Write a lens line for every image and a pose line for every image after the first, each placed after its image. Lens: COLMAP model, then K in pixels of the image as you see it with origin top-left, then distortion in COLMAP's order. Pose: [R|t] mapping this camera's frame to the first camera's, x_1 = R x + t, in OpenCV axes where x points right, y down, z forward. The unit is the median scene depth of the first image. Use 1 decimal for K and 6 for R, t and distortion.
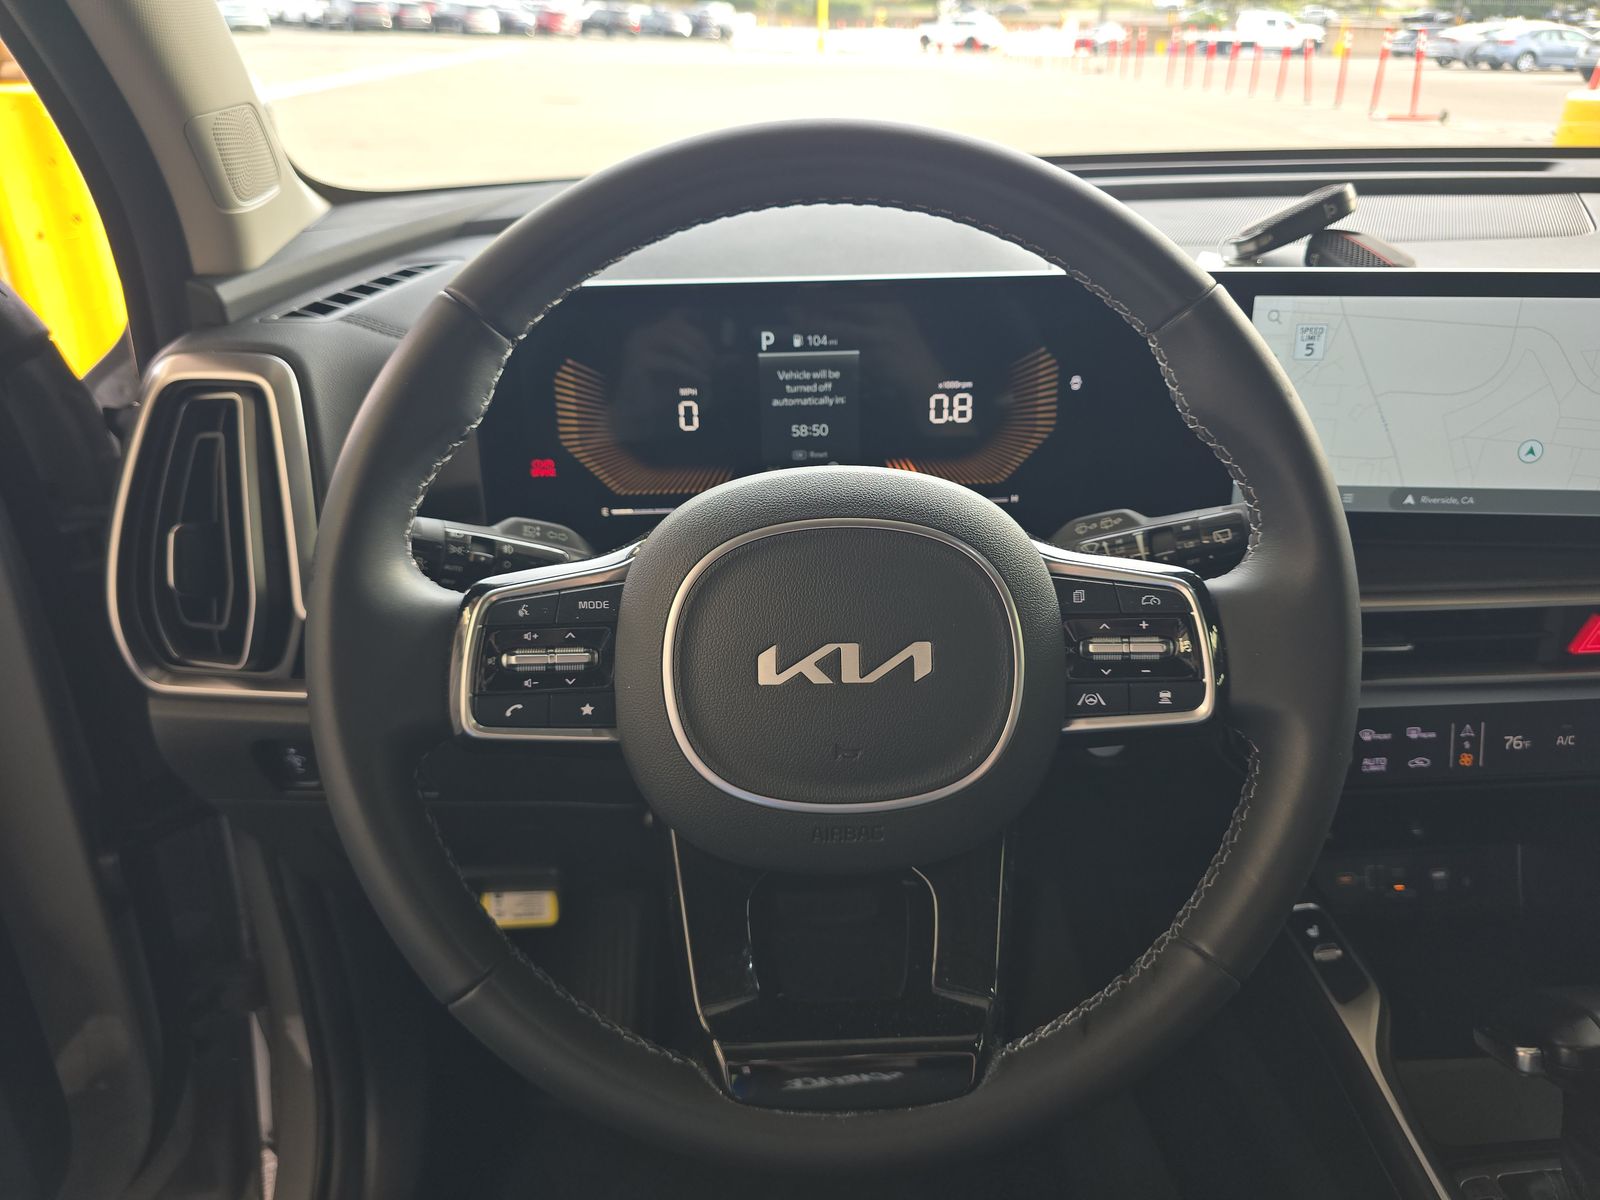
lens RADIAL K [[1113.3, 0, 800.0], [0, 1113.3, 600.0], [0, 0, 1]] dist [0.003108, -0.002084]
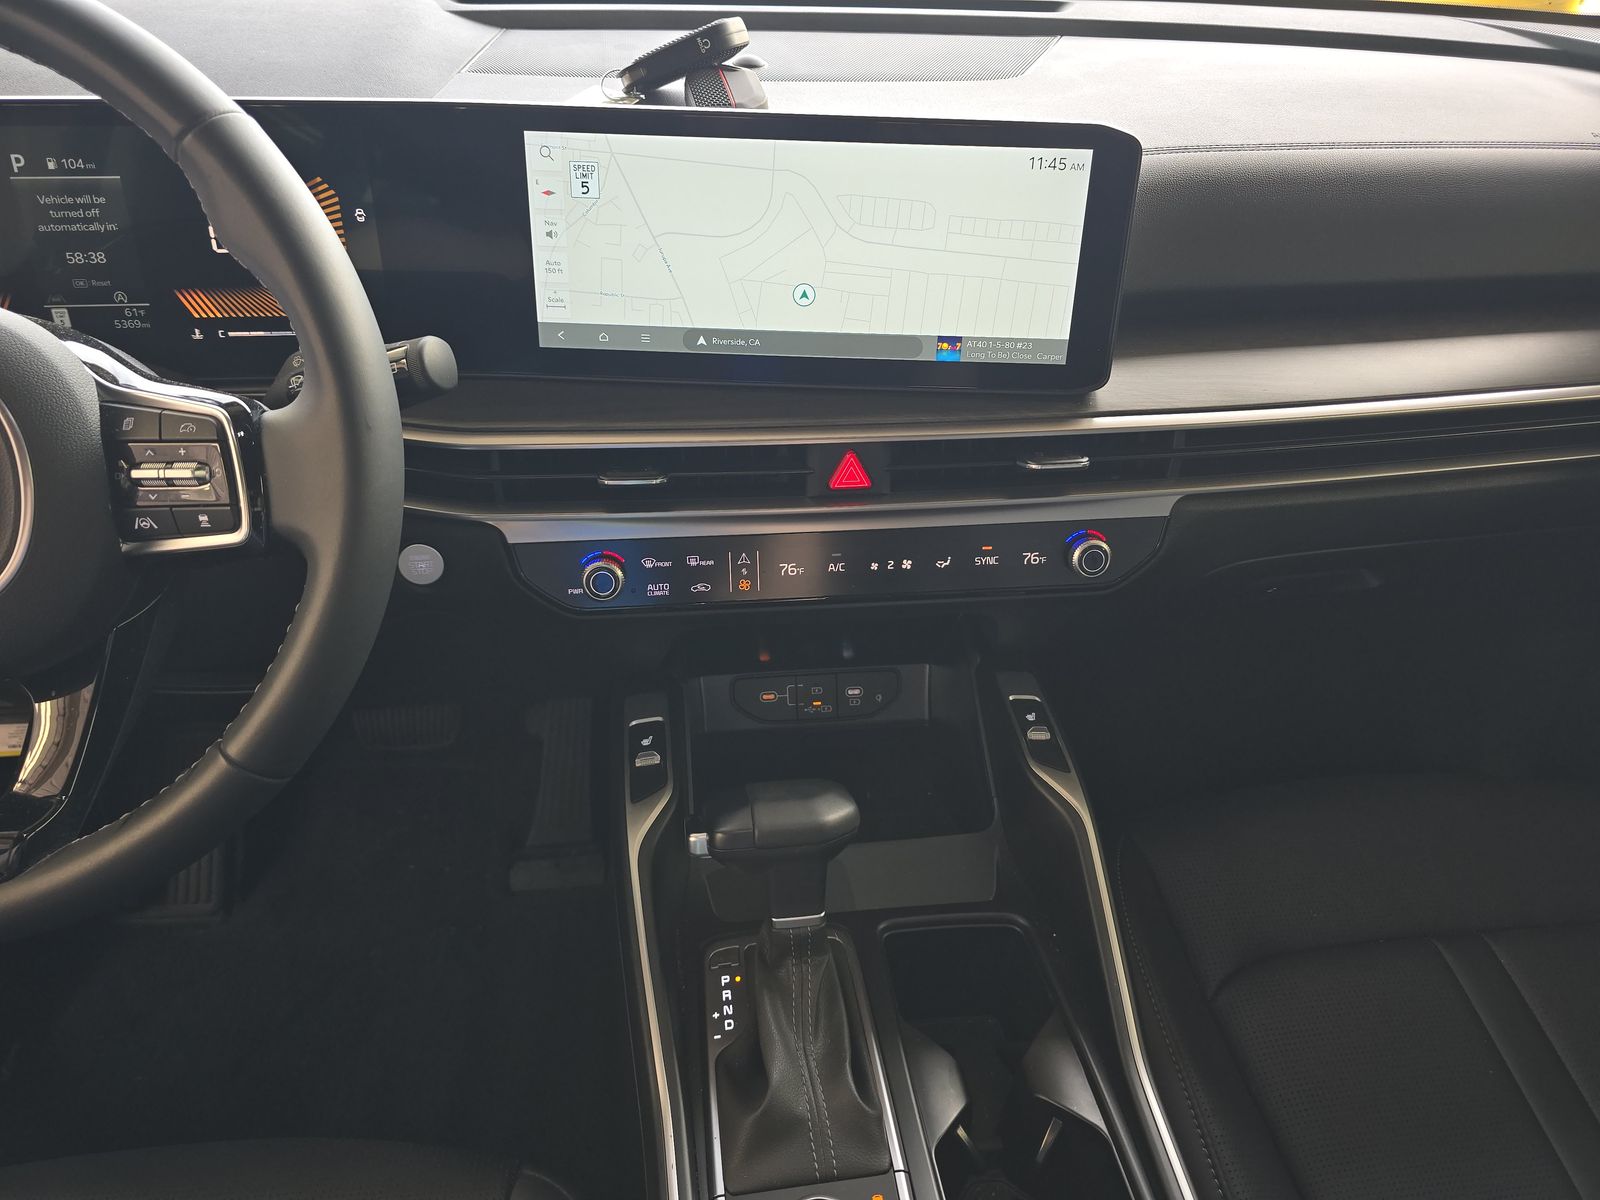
lens RADIAL K [[1088.4, 0, 800.0], [0, 1088.4, 600.0], [0, 0, 1]] dist [0.041843, -0.046488]
pose [[0.997019, -0.002732, 0.077105, 0.572498], [-0.008104, 0.990136, 0.139874, 0.007977], [-0.076726, -0.140082, 0.987163, -0.060865]]
